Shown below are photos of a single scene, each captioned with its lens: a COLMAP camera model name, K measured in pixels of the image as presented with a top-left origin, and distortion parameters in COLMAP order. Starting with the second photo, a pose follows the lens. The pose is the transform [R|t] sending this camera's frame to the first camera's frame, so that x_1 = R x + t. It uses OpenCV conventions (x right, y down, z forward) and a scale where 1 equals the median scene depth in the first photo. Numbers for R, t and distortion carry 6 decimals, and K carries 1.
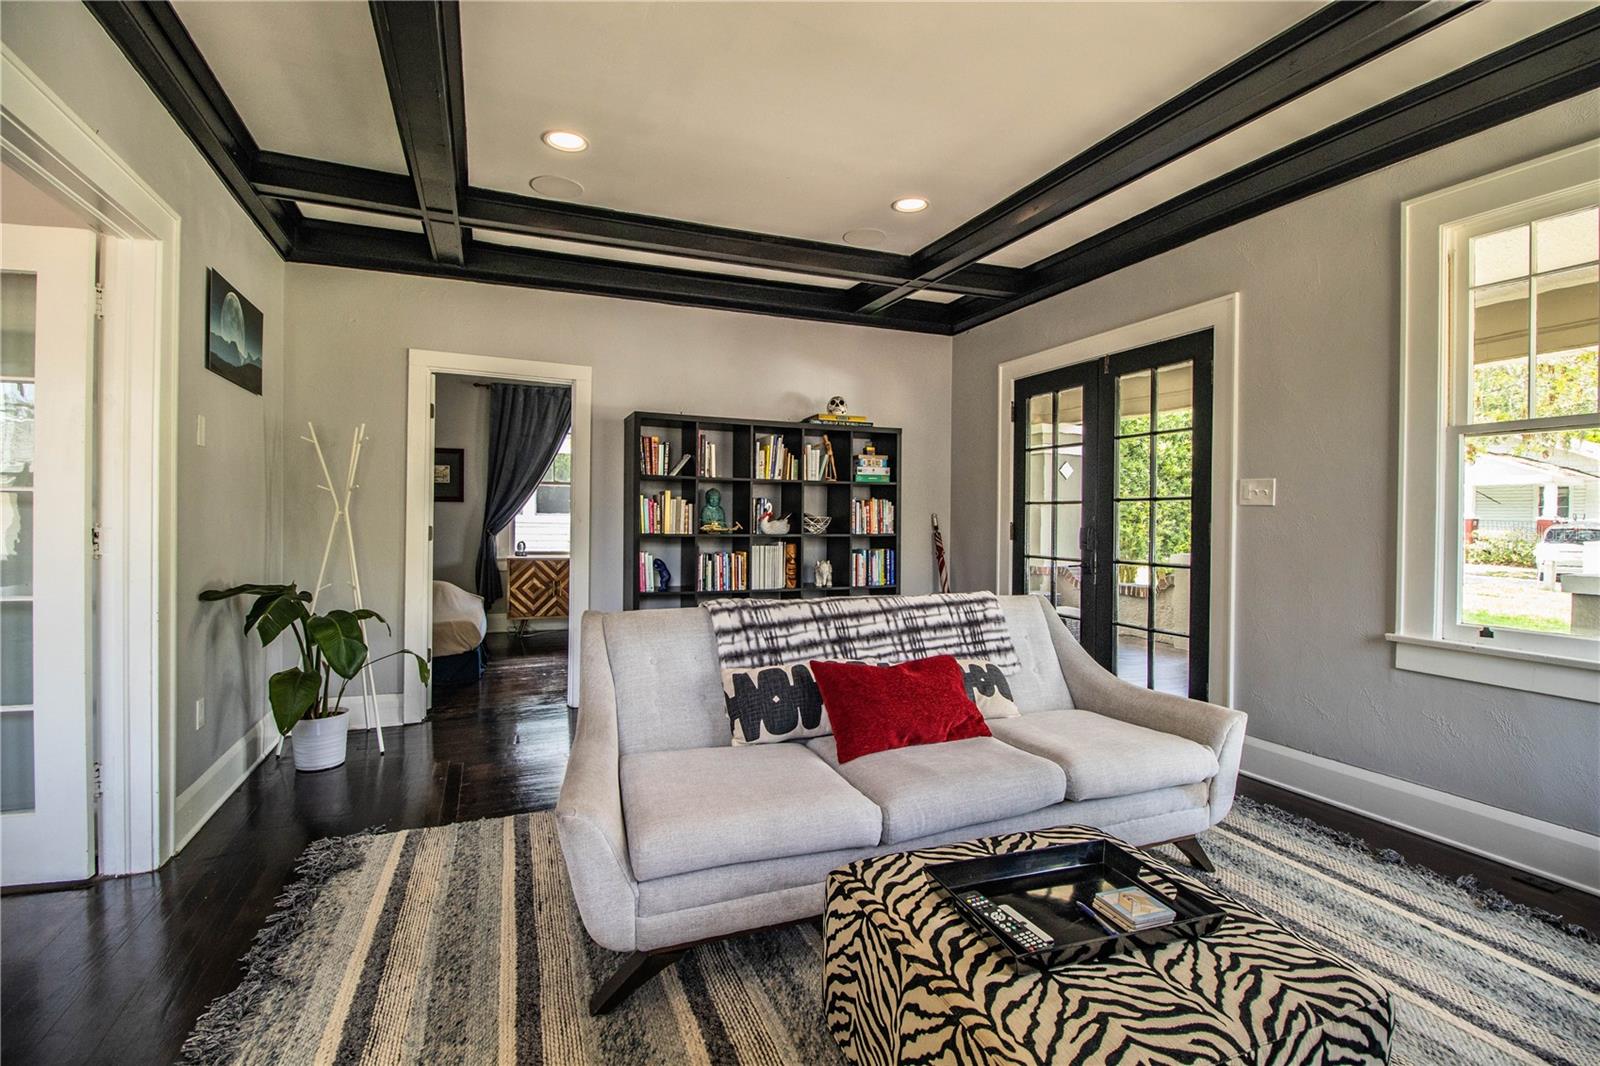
lens RADIAL K [[743.1, 0, 795.5], [0, 743.1, 523.1], [0, 0, 1]] dist [-0.006164, -0.005529]
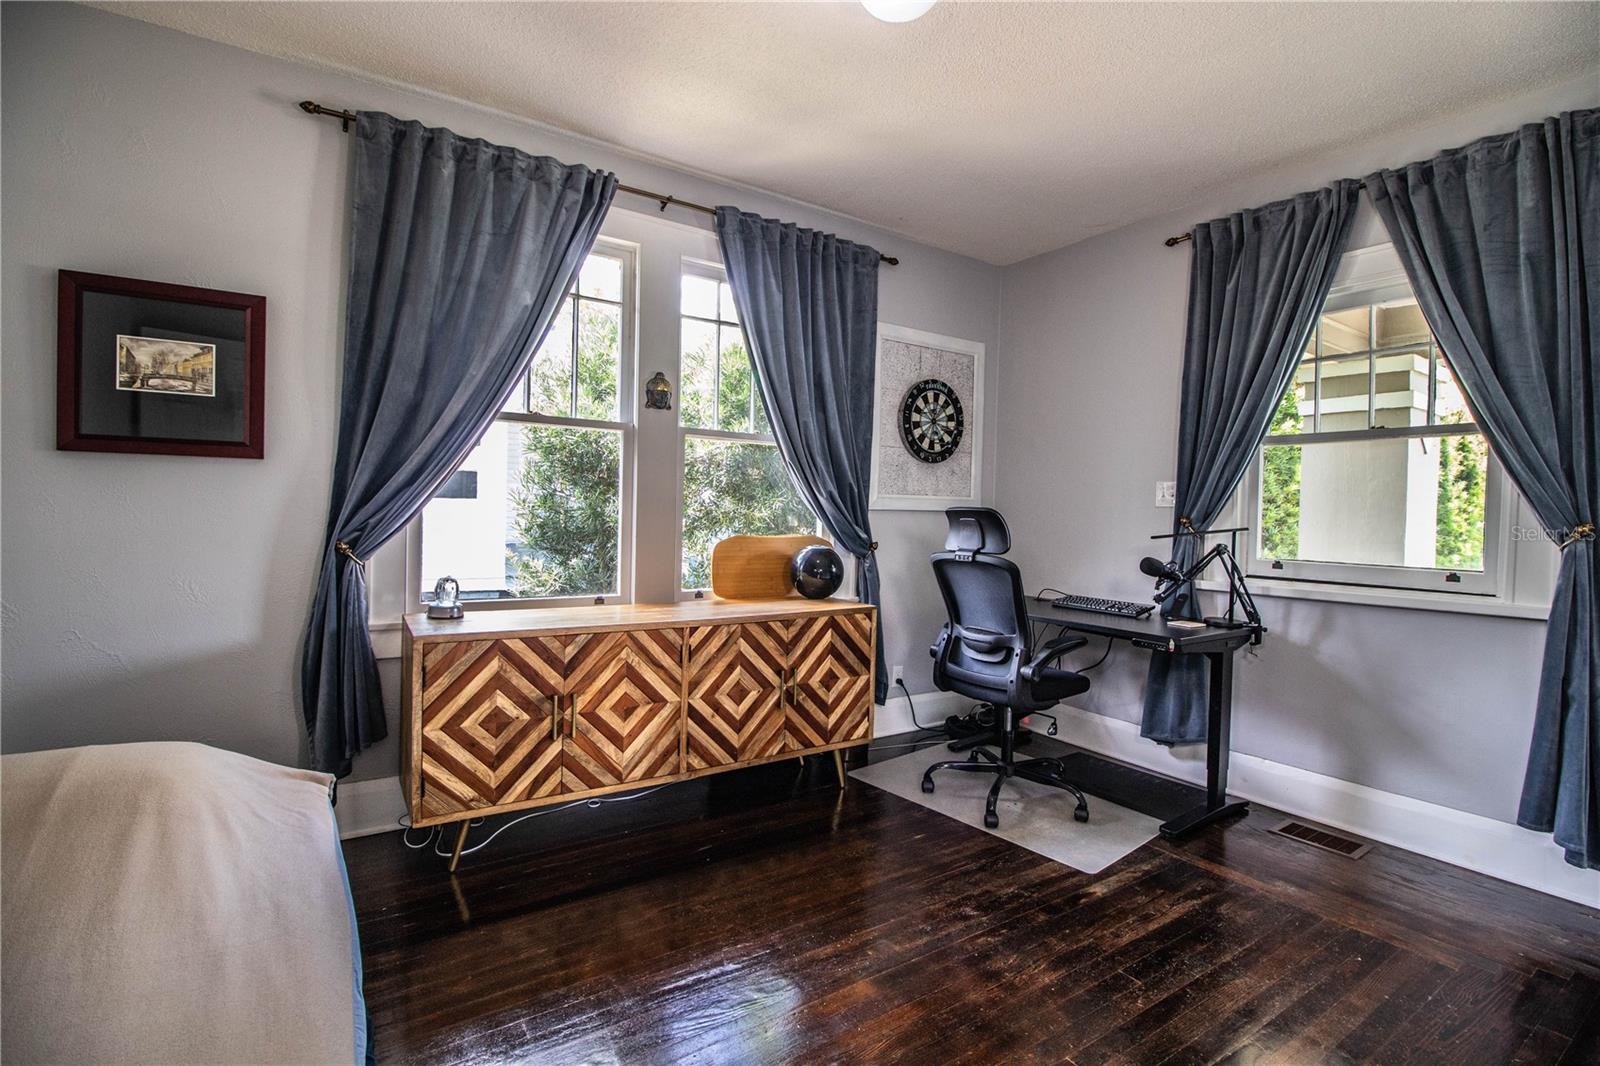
lens RADIAL K [[743.1, 0, 801.6], [0, 743.1, 524.3], [0, 0, 1]] dist [-0.006164, -0.005529]
pose [[0.981026, 0.007804, 0.193718, -0.280393], [-0.009275, 0.999935, 0.006687, -0.004287], [-0.193653, -0.008357, 0.981034, 0.641279]]
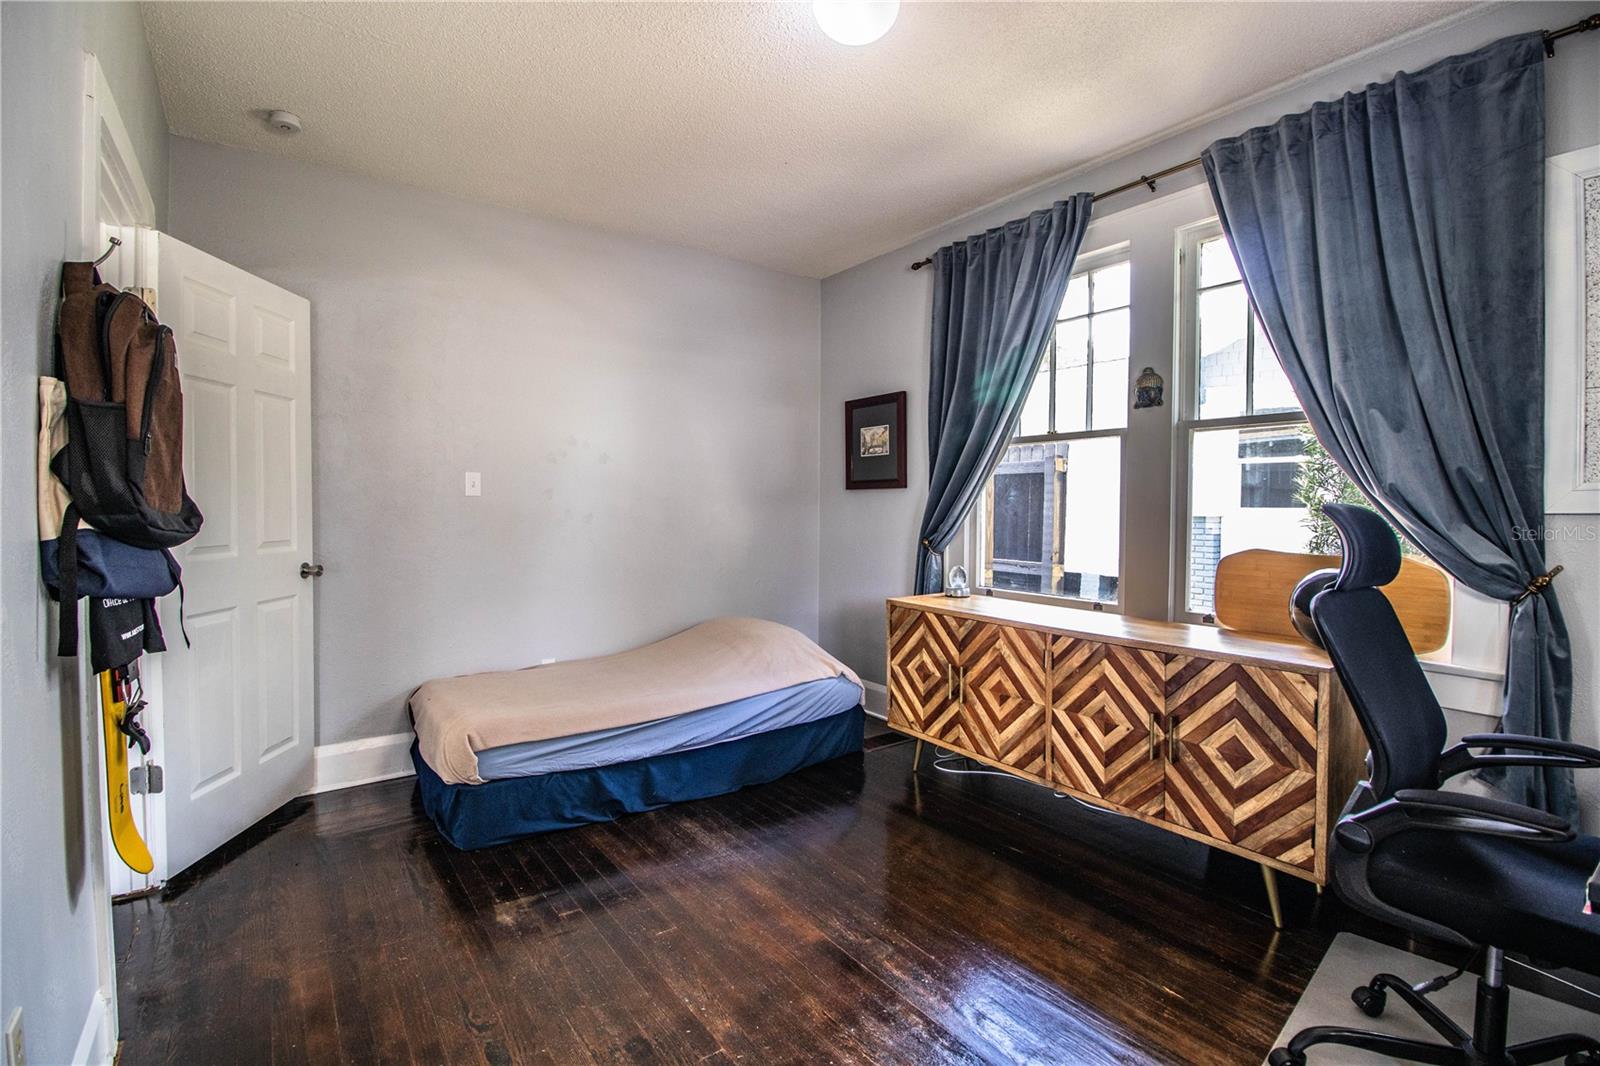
lens RADIAL K [[743.1, 0, 805.8], [0, 743.1, 531.2], [0, 0, 1]] dist [-0.006164, -0.005529]
pose [[0.227740, 0.018353, -0.973549, 0.071080], [-0.023749, 0.999630, 0.013289, -0.002522], [0.973432, 0.020094, 0.228092, 0.816324]]
